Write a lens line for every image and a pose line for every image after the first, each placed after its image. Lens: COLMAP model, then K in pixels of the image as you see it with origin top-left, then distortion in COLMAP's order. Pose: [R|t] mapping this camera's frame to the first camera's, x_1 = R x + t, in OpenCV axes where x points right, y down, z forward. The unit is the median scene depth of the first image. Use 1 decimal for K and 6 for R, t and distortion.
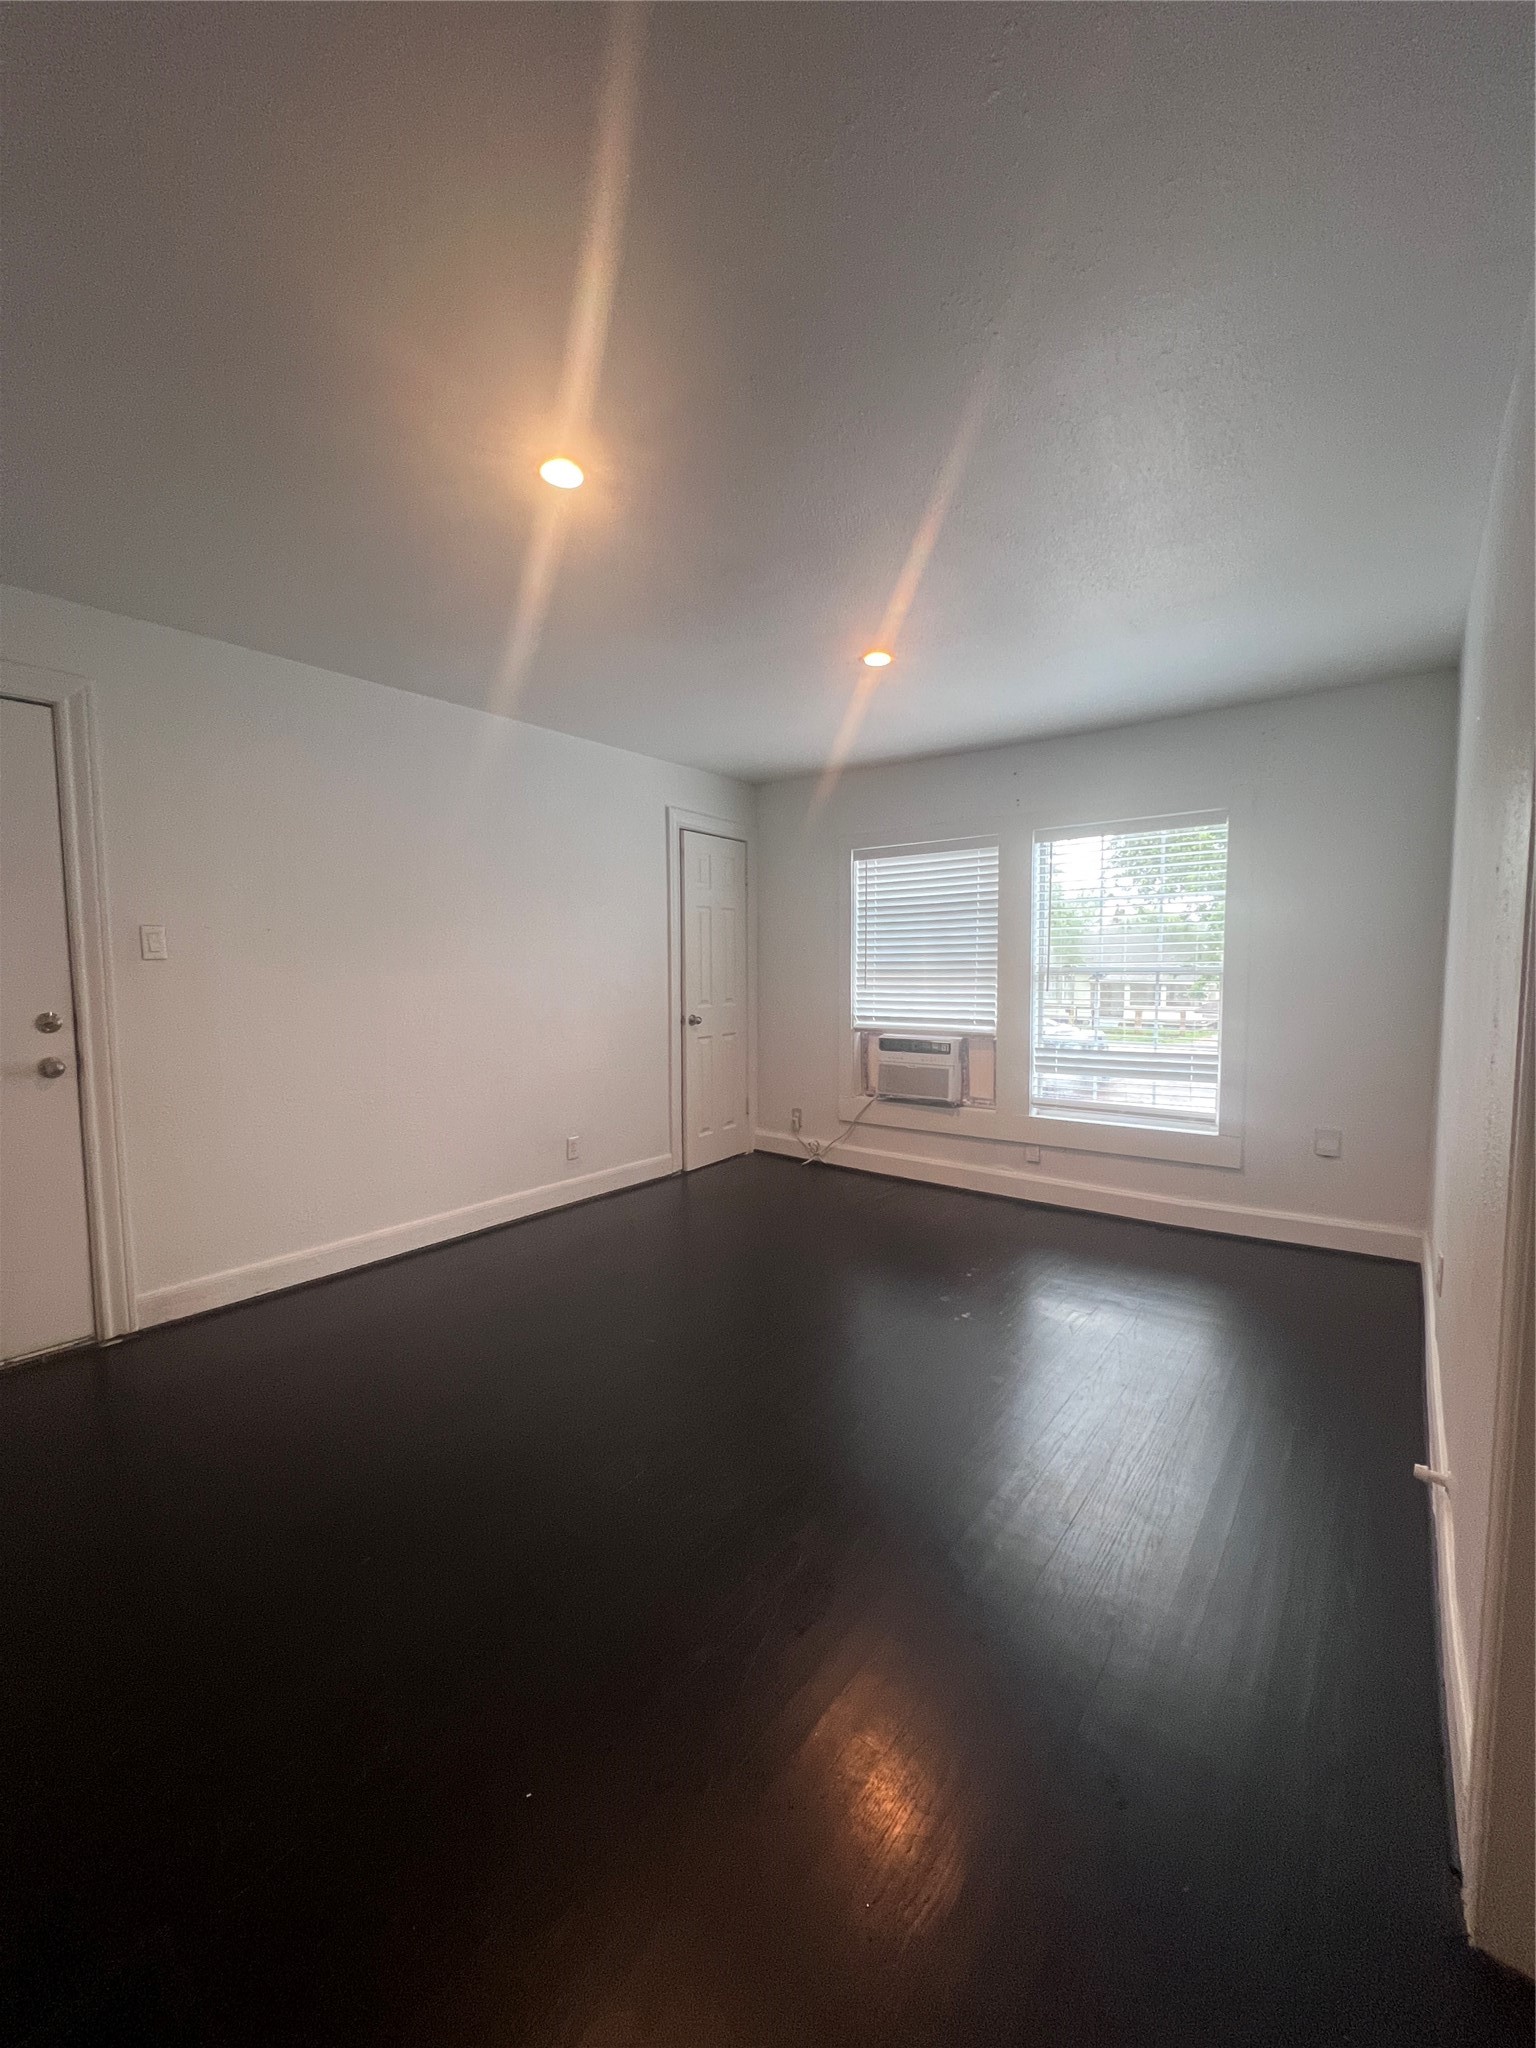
lens RADIAL K [[827.4, 0, 776.8], [0, 827.4, 1026.9], [0, 0, 1]] dist [-0.000950, 0.000021]
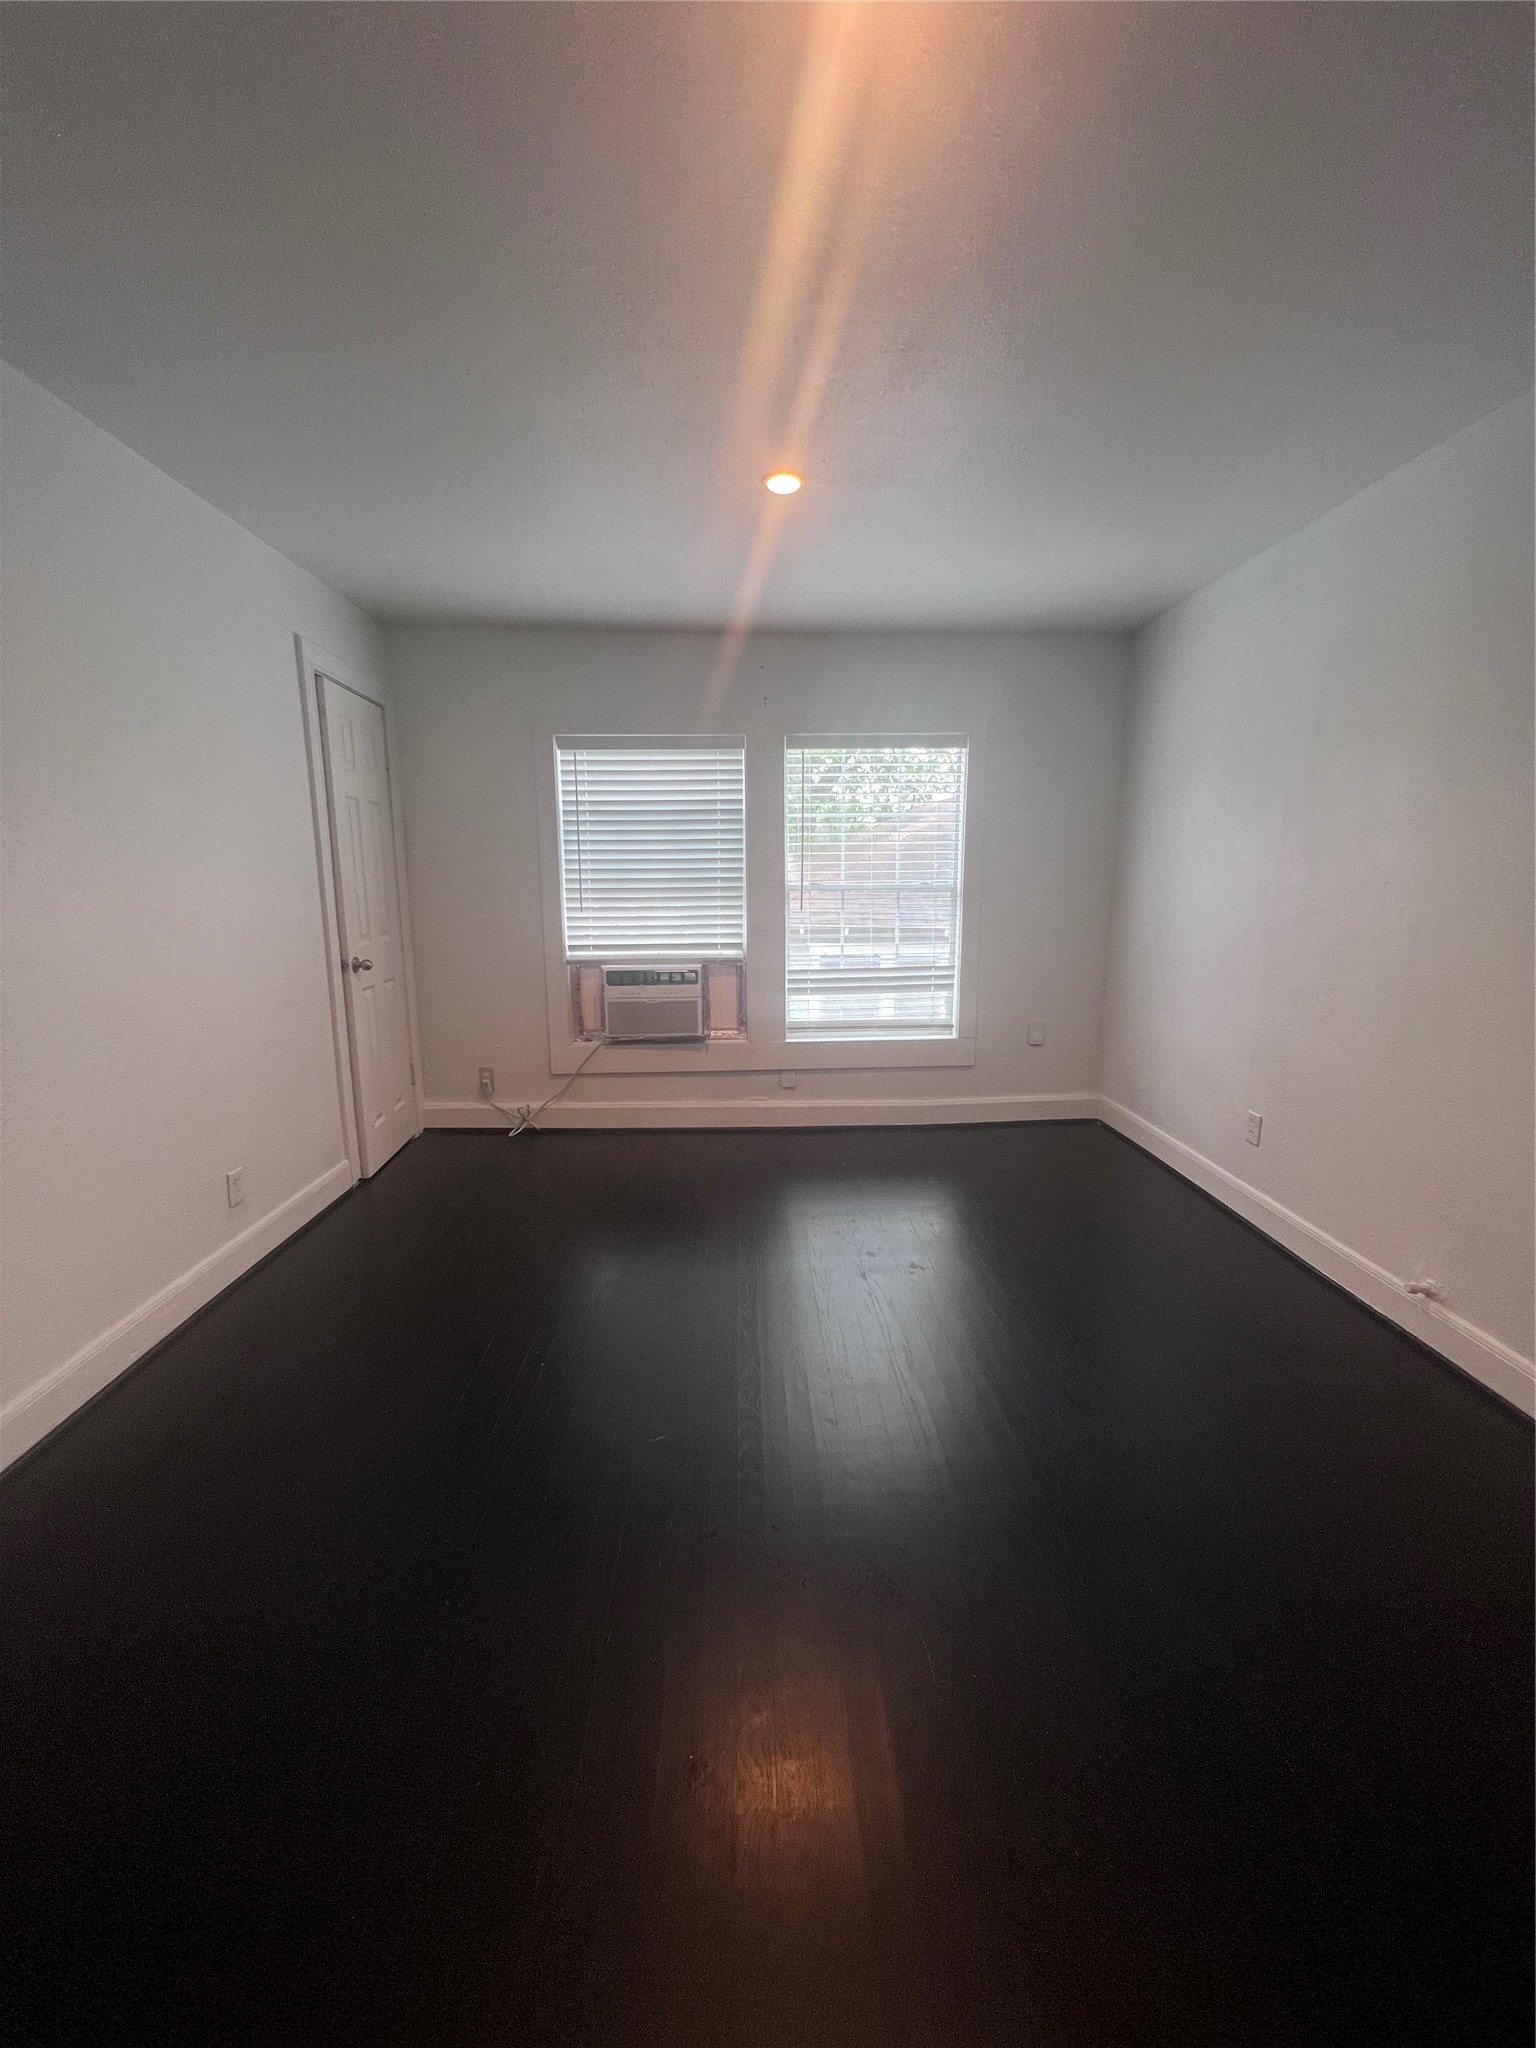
lens RADIAL K [[827.4, 0, 772.3], [0, 827.4, 1024.2], [0, 0, 1]] dist [-0.000950, 0.000021]
pose [[0.767928, -0.113087, 0.630474, -0.289243], [0.047610, 0.991646, 0.119880, -0.026201], [-0.638764, -0.062043, 0.766897, 0.255146]]
